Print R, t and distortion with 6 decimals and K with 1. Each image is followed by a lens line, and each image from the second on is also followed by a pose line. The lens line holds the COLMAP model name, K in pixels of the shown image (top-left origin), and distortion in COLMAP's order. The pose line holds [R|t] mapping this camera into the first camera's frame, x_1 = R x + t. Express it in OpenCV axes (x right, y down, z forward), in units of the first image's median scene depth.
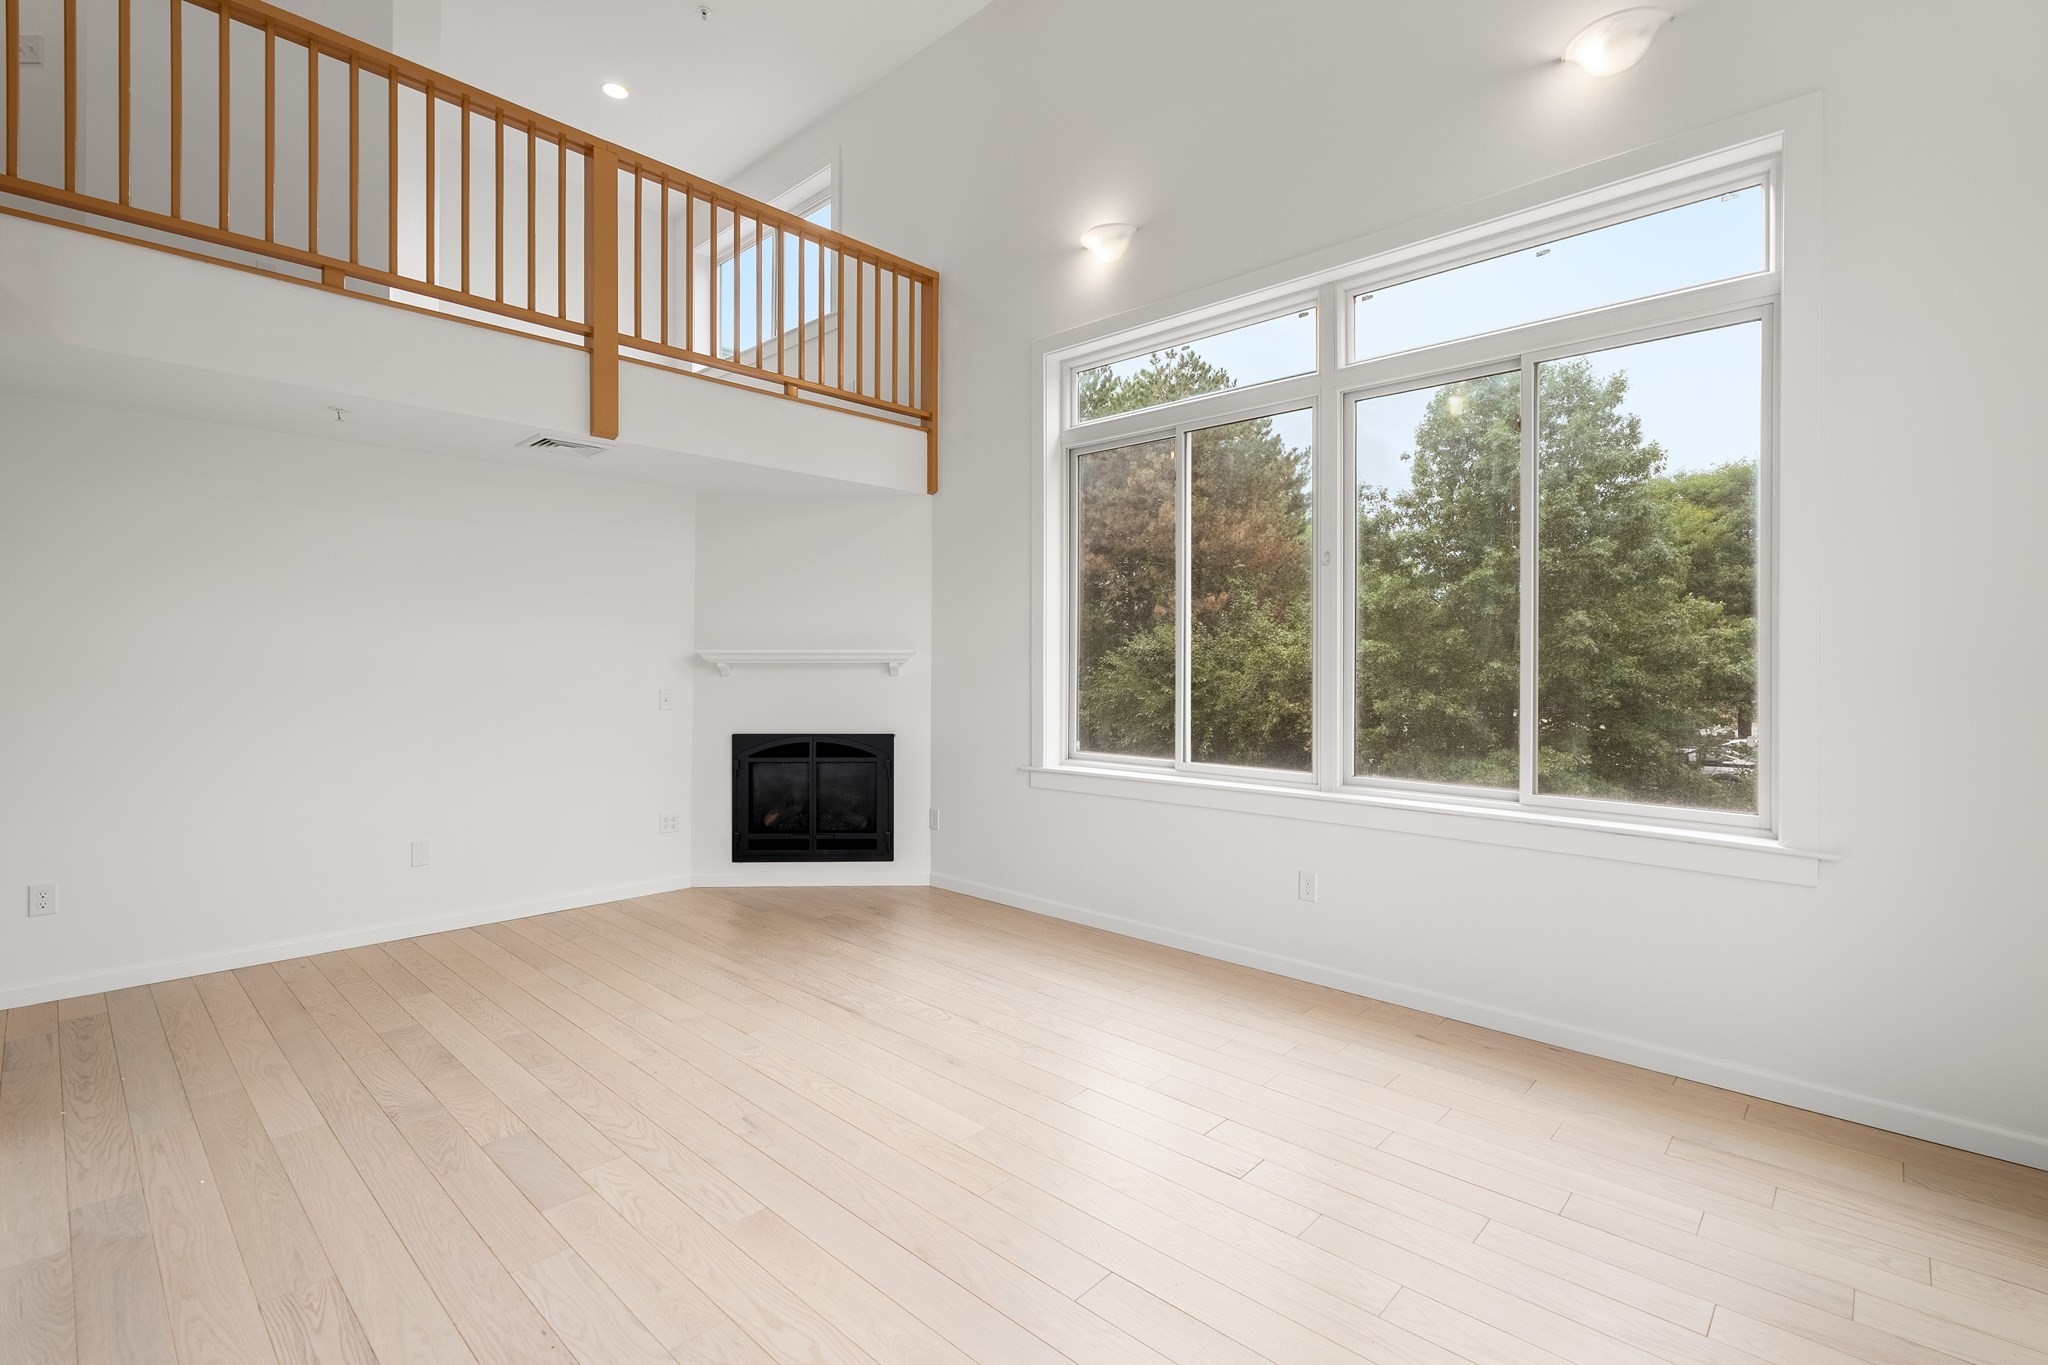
lens RADIAL K [[931.5, 0, 1021.6], [0, 931.5, 659.8], [0, 0, 1]] dist [-0.000371, 0.000733]
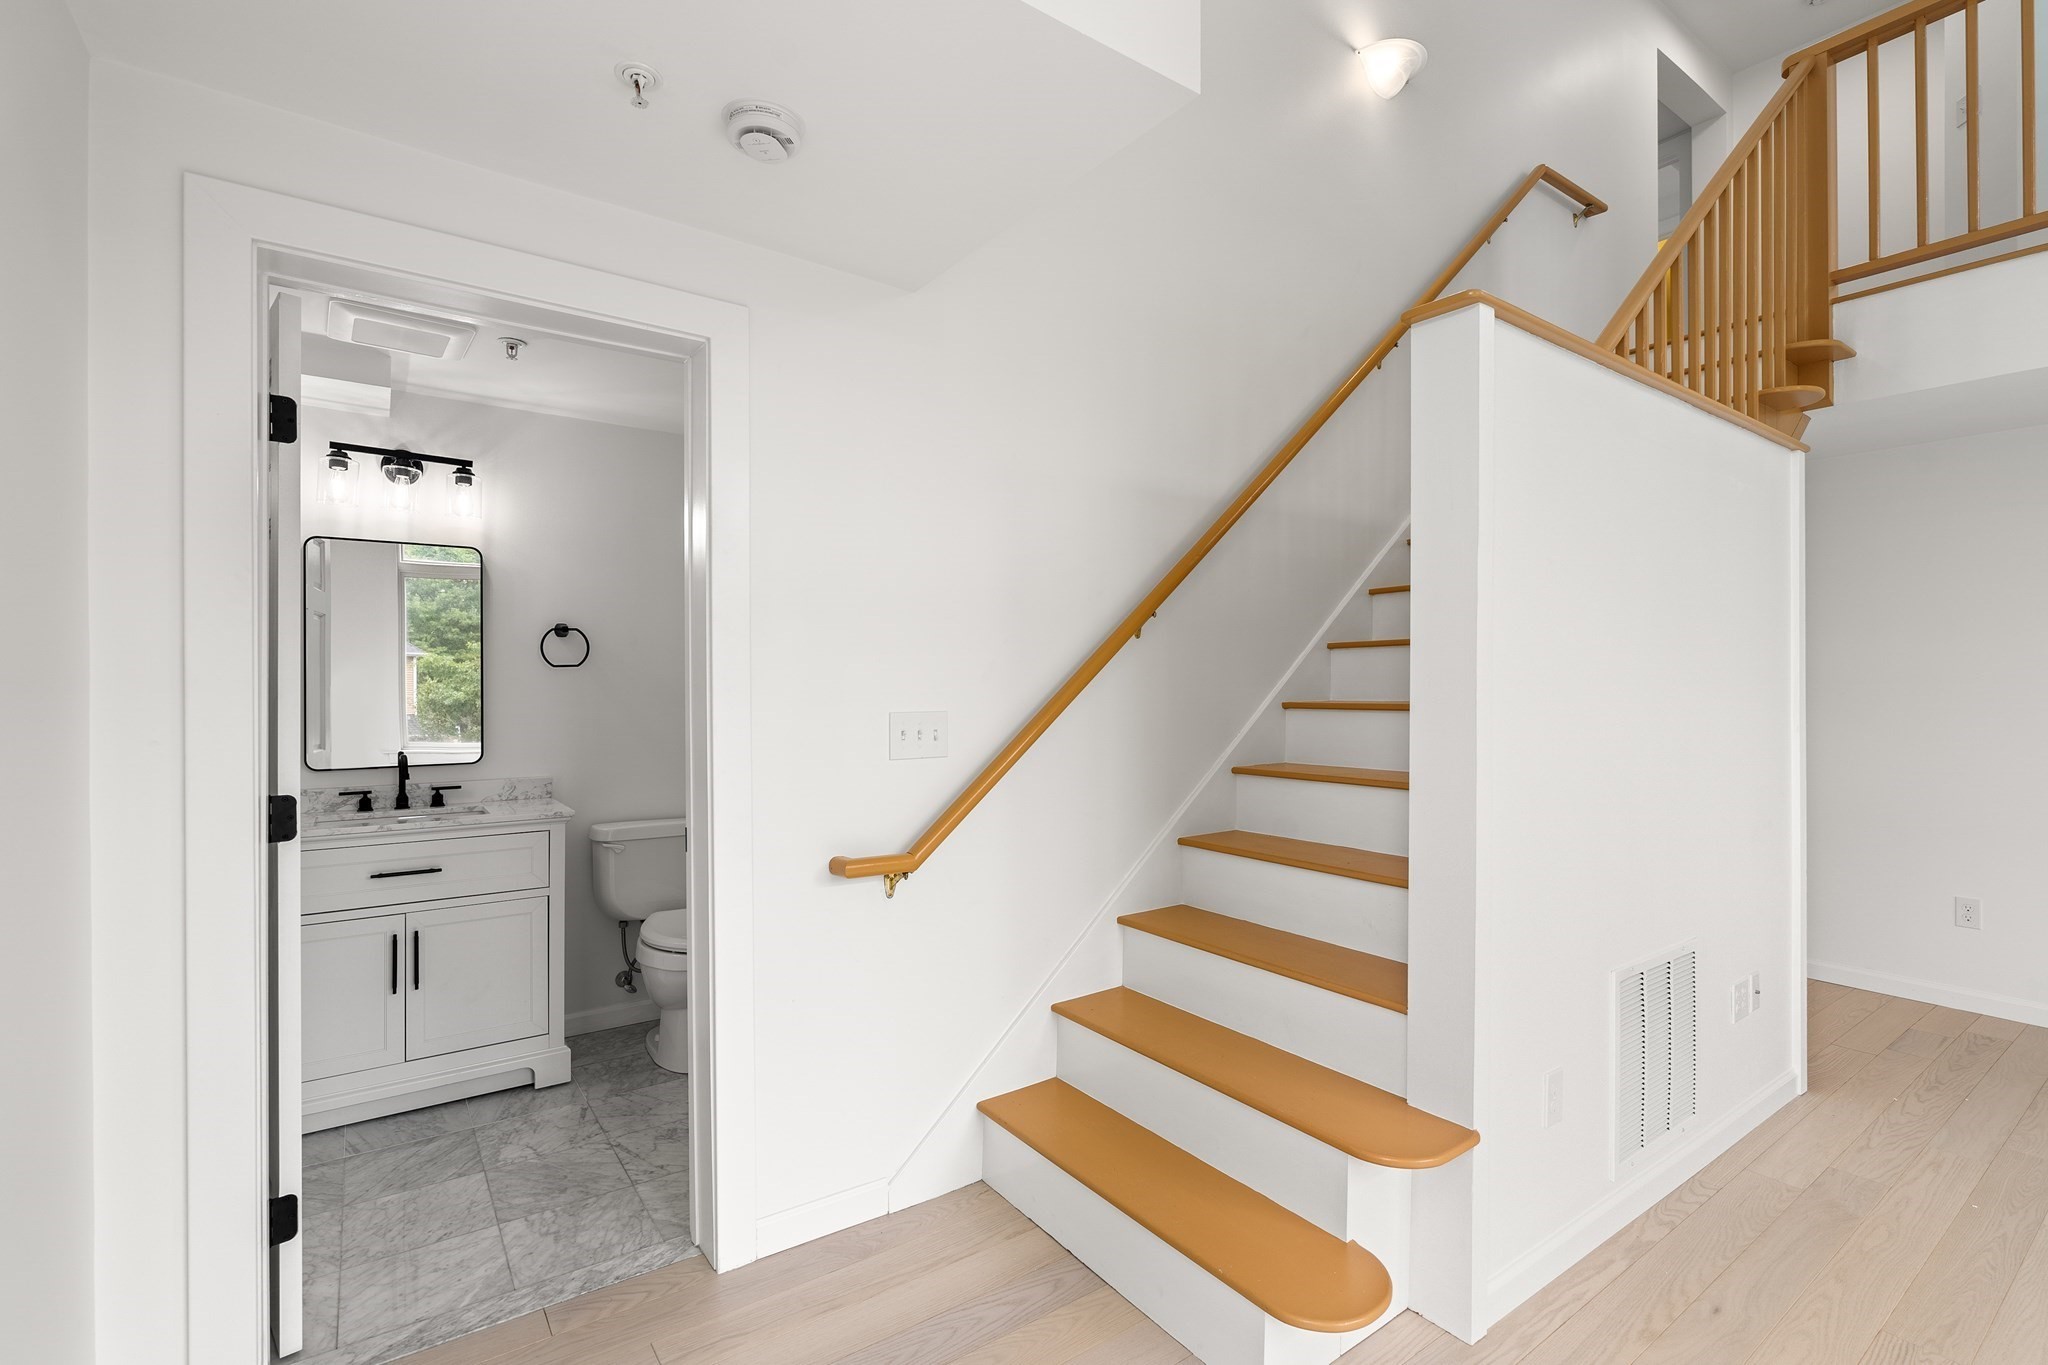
lens RADIAL K [[933.7, 0, 1024.0], [0, 933.7, 682.5], [0, 0, 1]] dist [-0.002083, -0.000059]
pose [[-0.188447, -0.005825, -0.982066, 0.120373], [0.003011, 0.999974, -0.006509, 0.001058], [0.982079, -0.004184, -0.188424, 0.103562]]
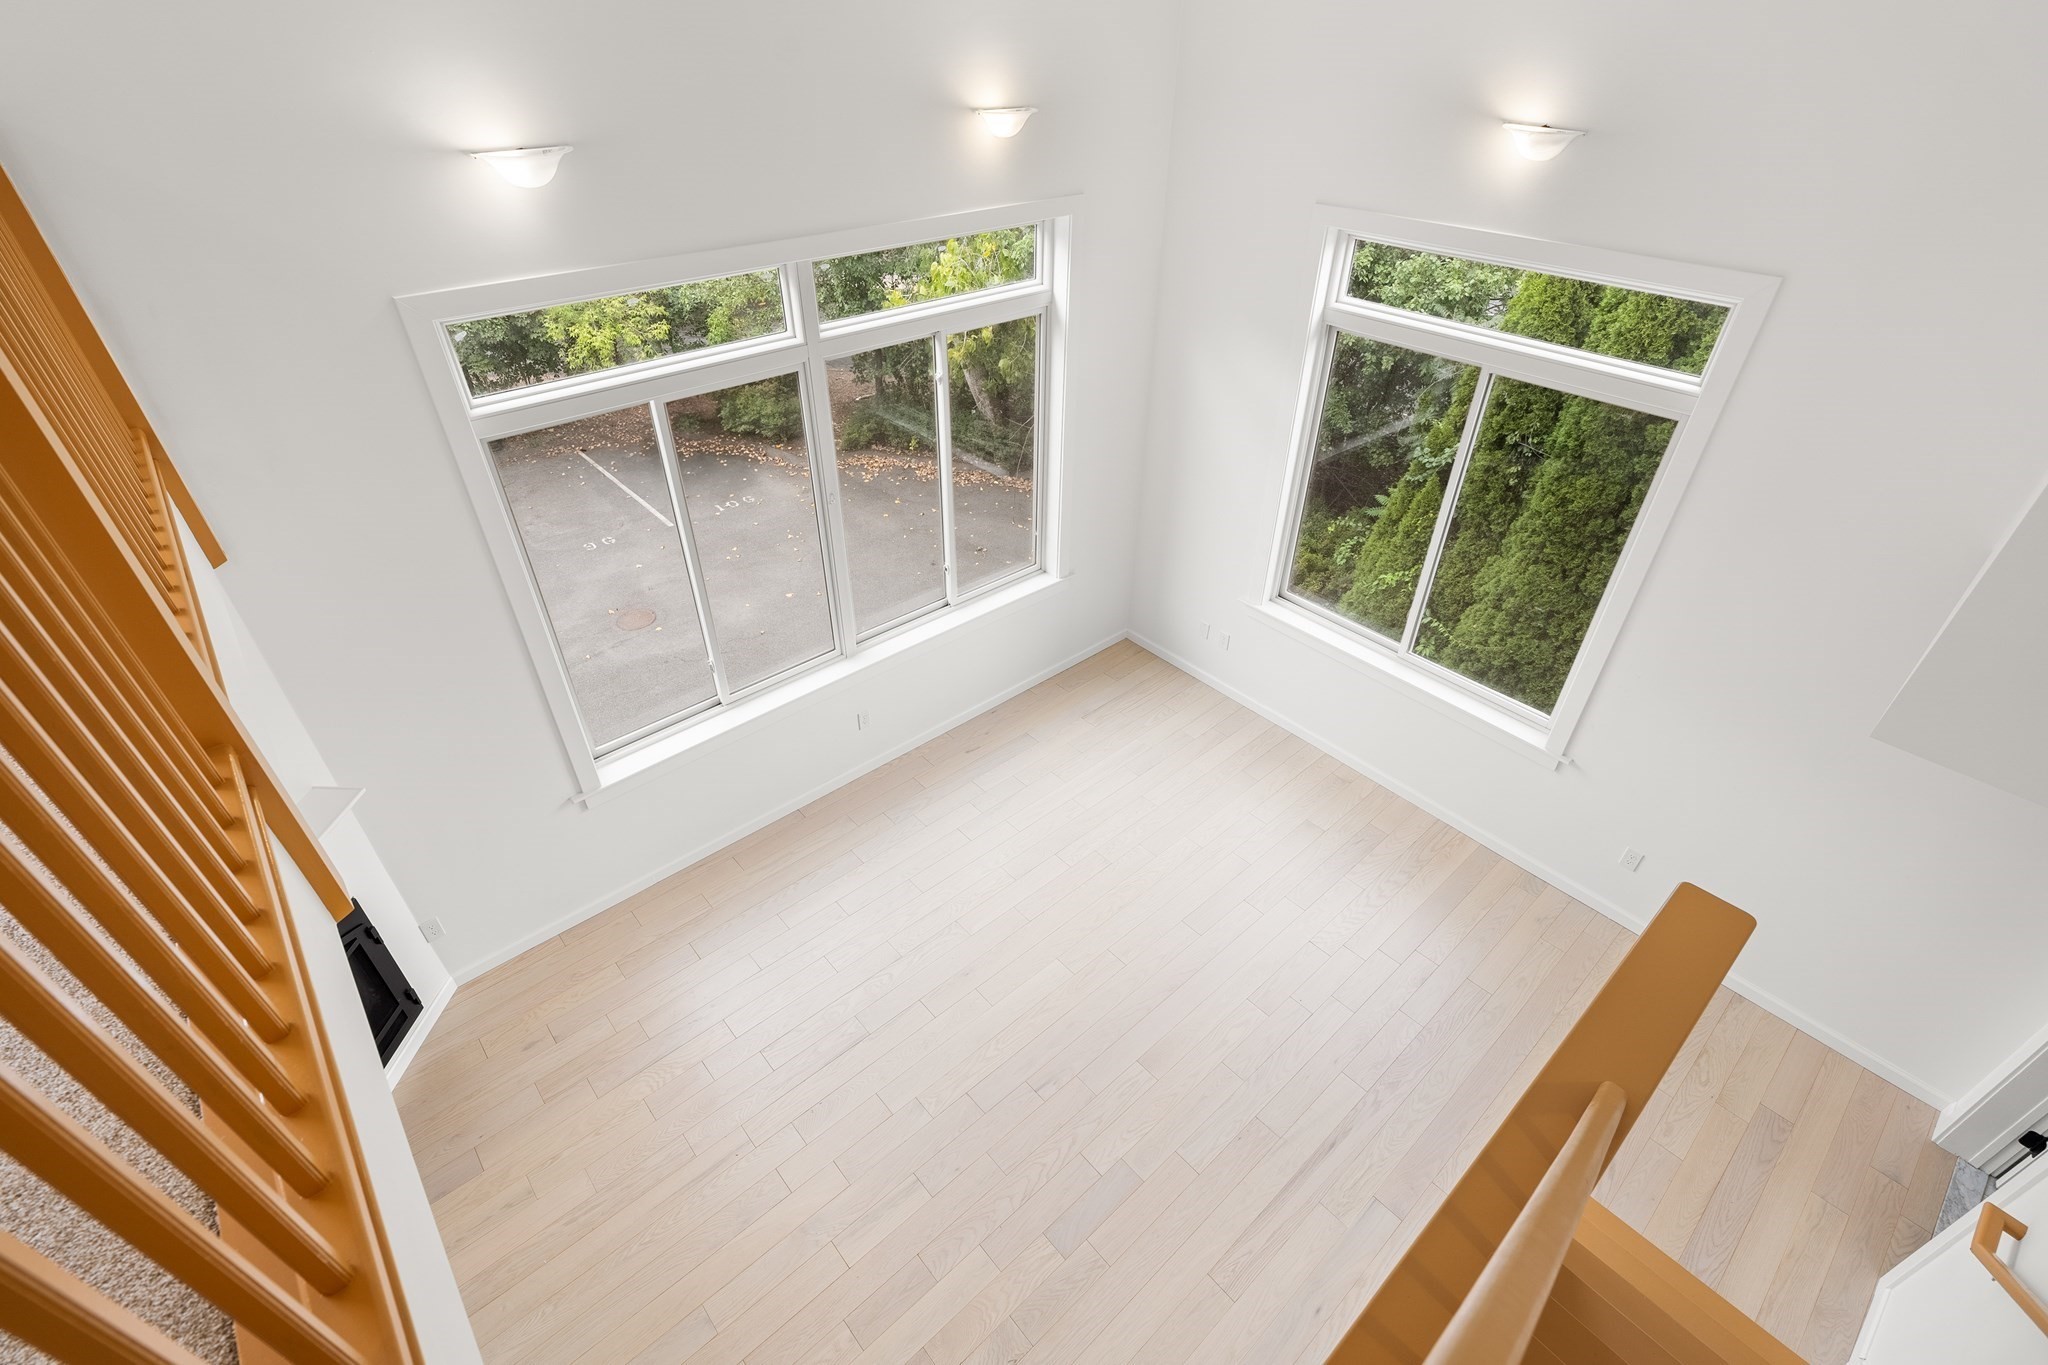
lens RADIAL K [[933.7, 0, 1024.0], [0, 933.7, 682.5], [0, 0, 1]] dist [-0.002083, -0.000059]
pose [[0.090029, -0.597493, 0.796804, -0.560385], [-0.009610, 0.799495, 0.600596, -0.477841], [-0.995893, -0.061729, 0.066236, 0.484147]]
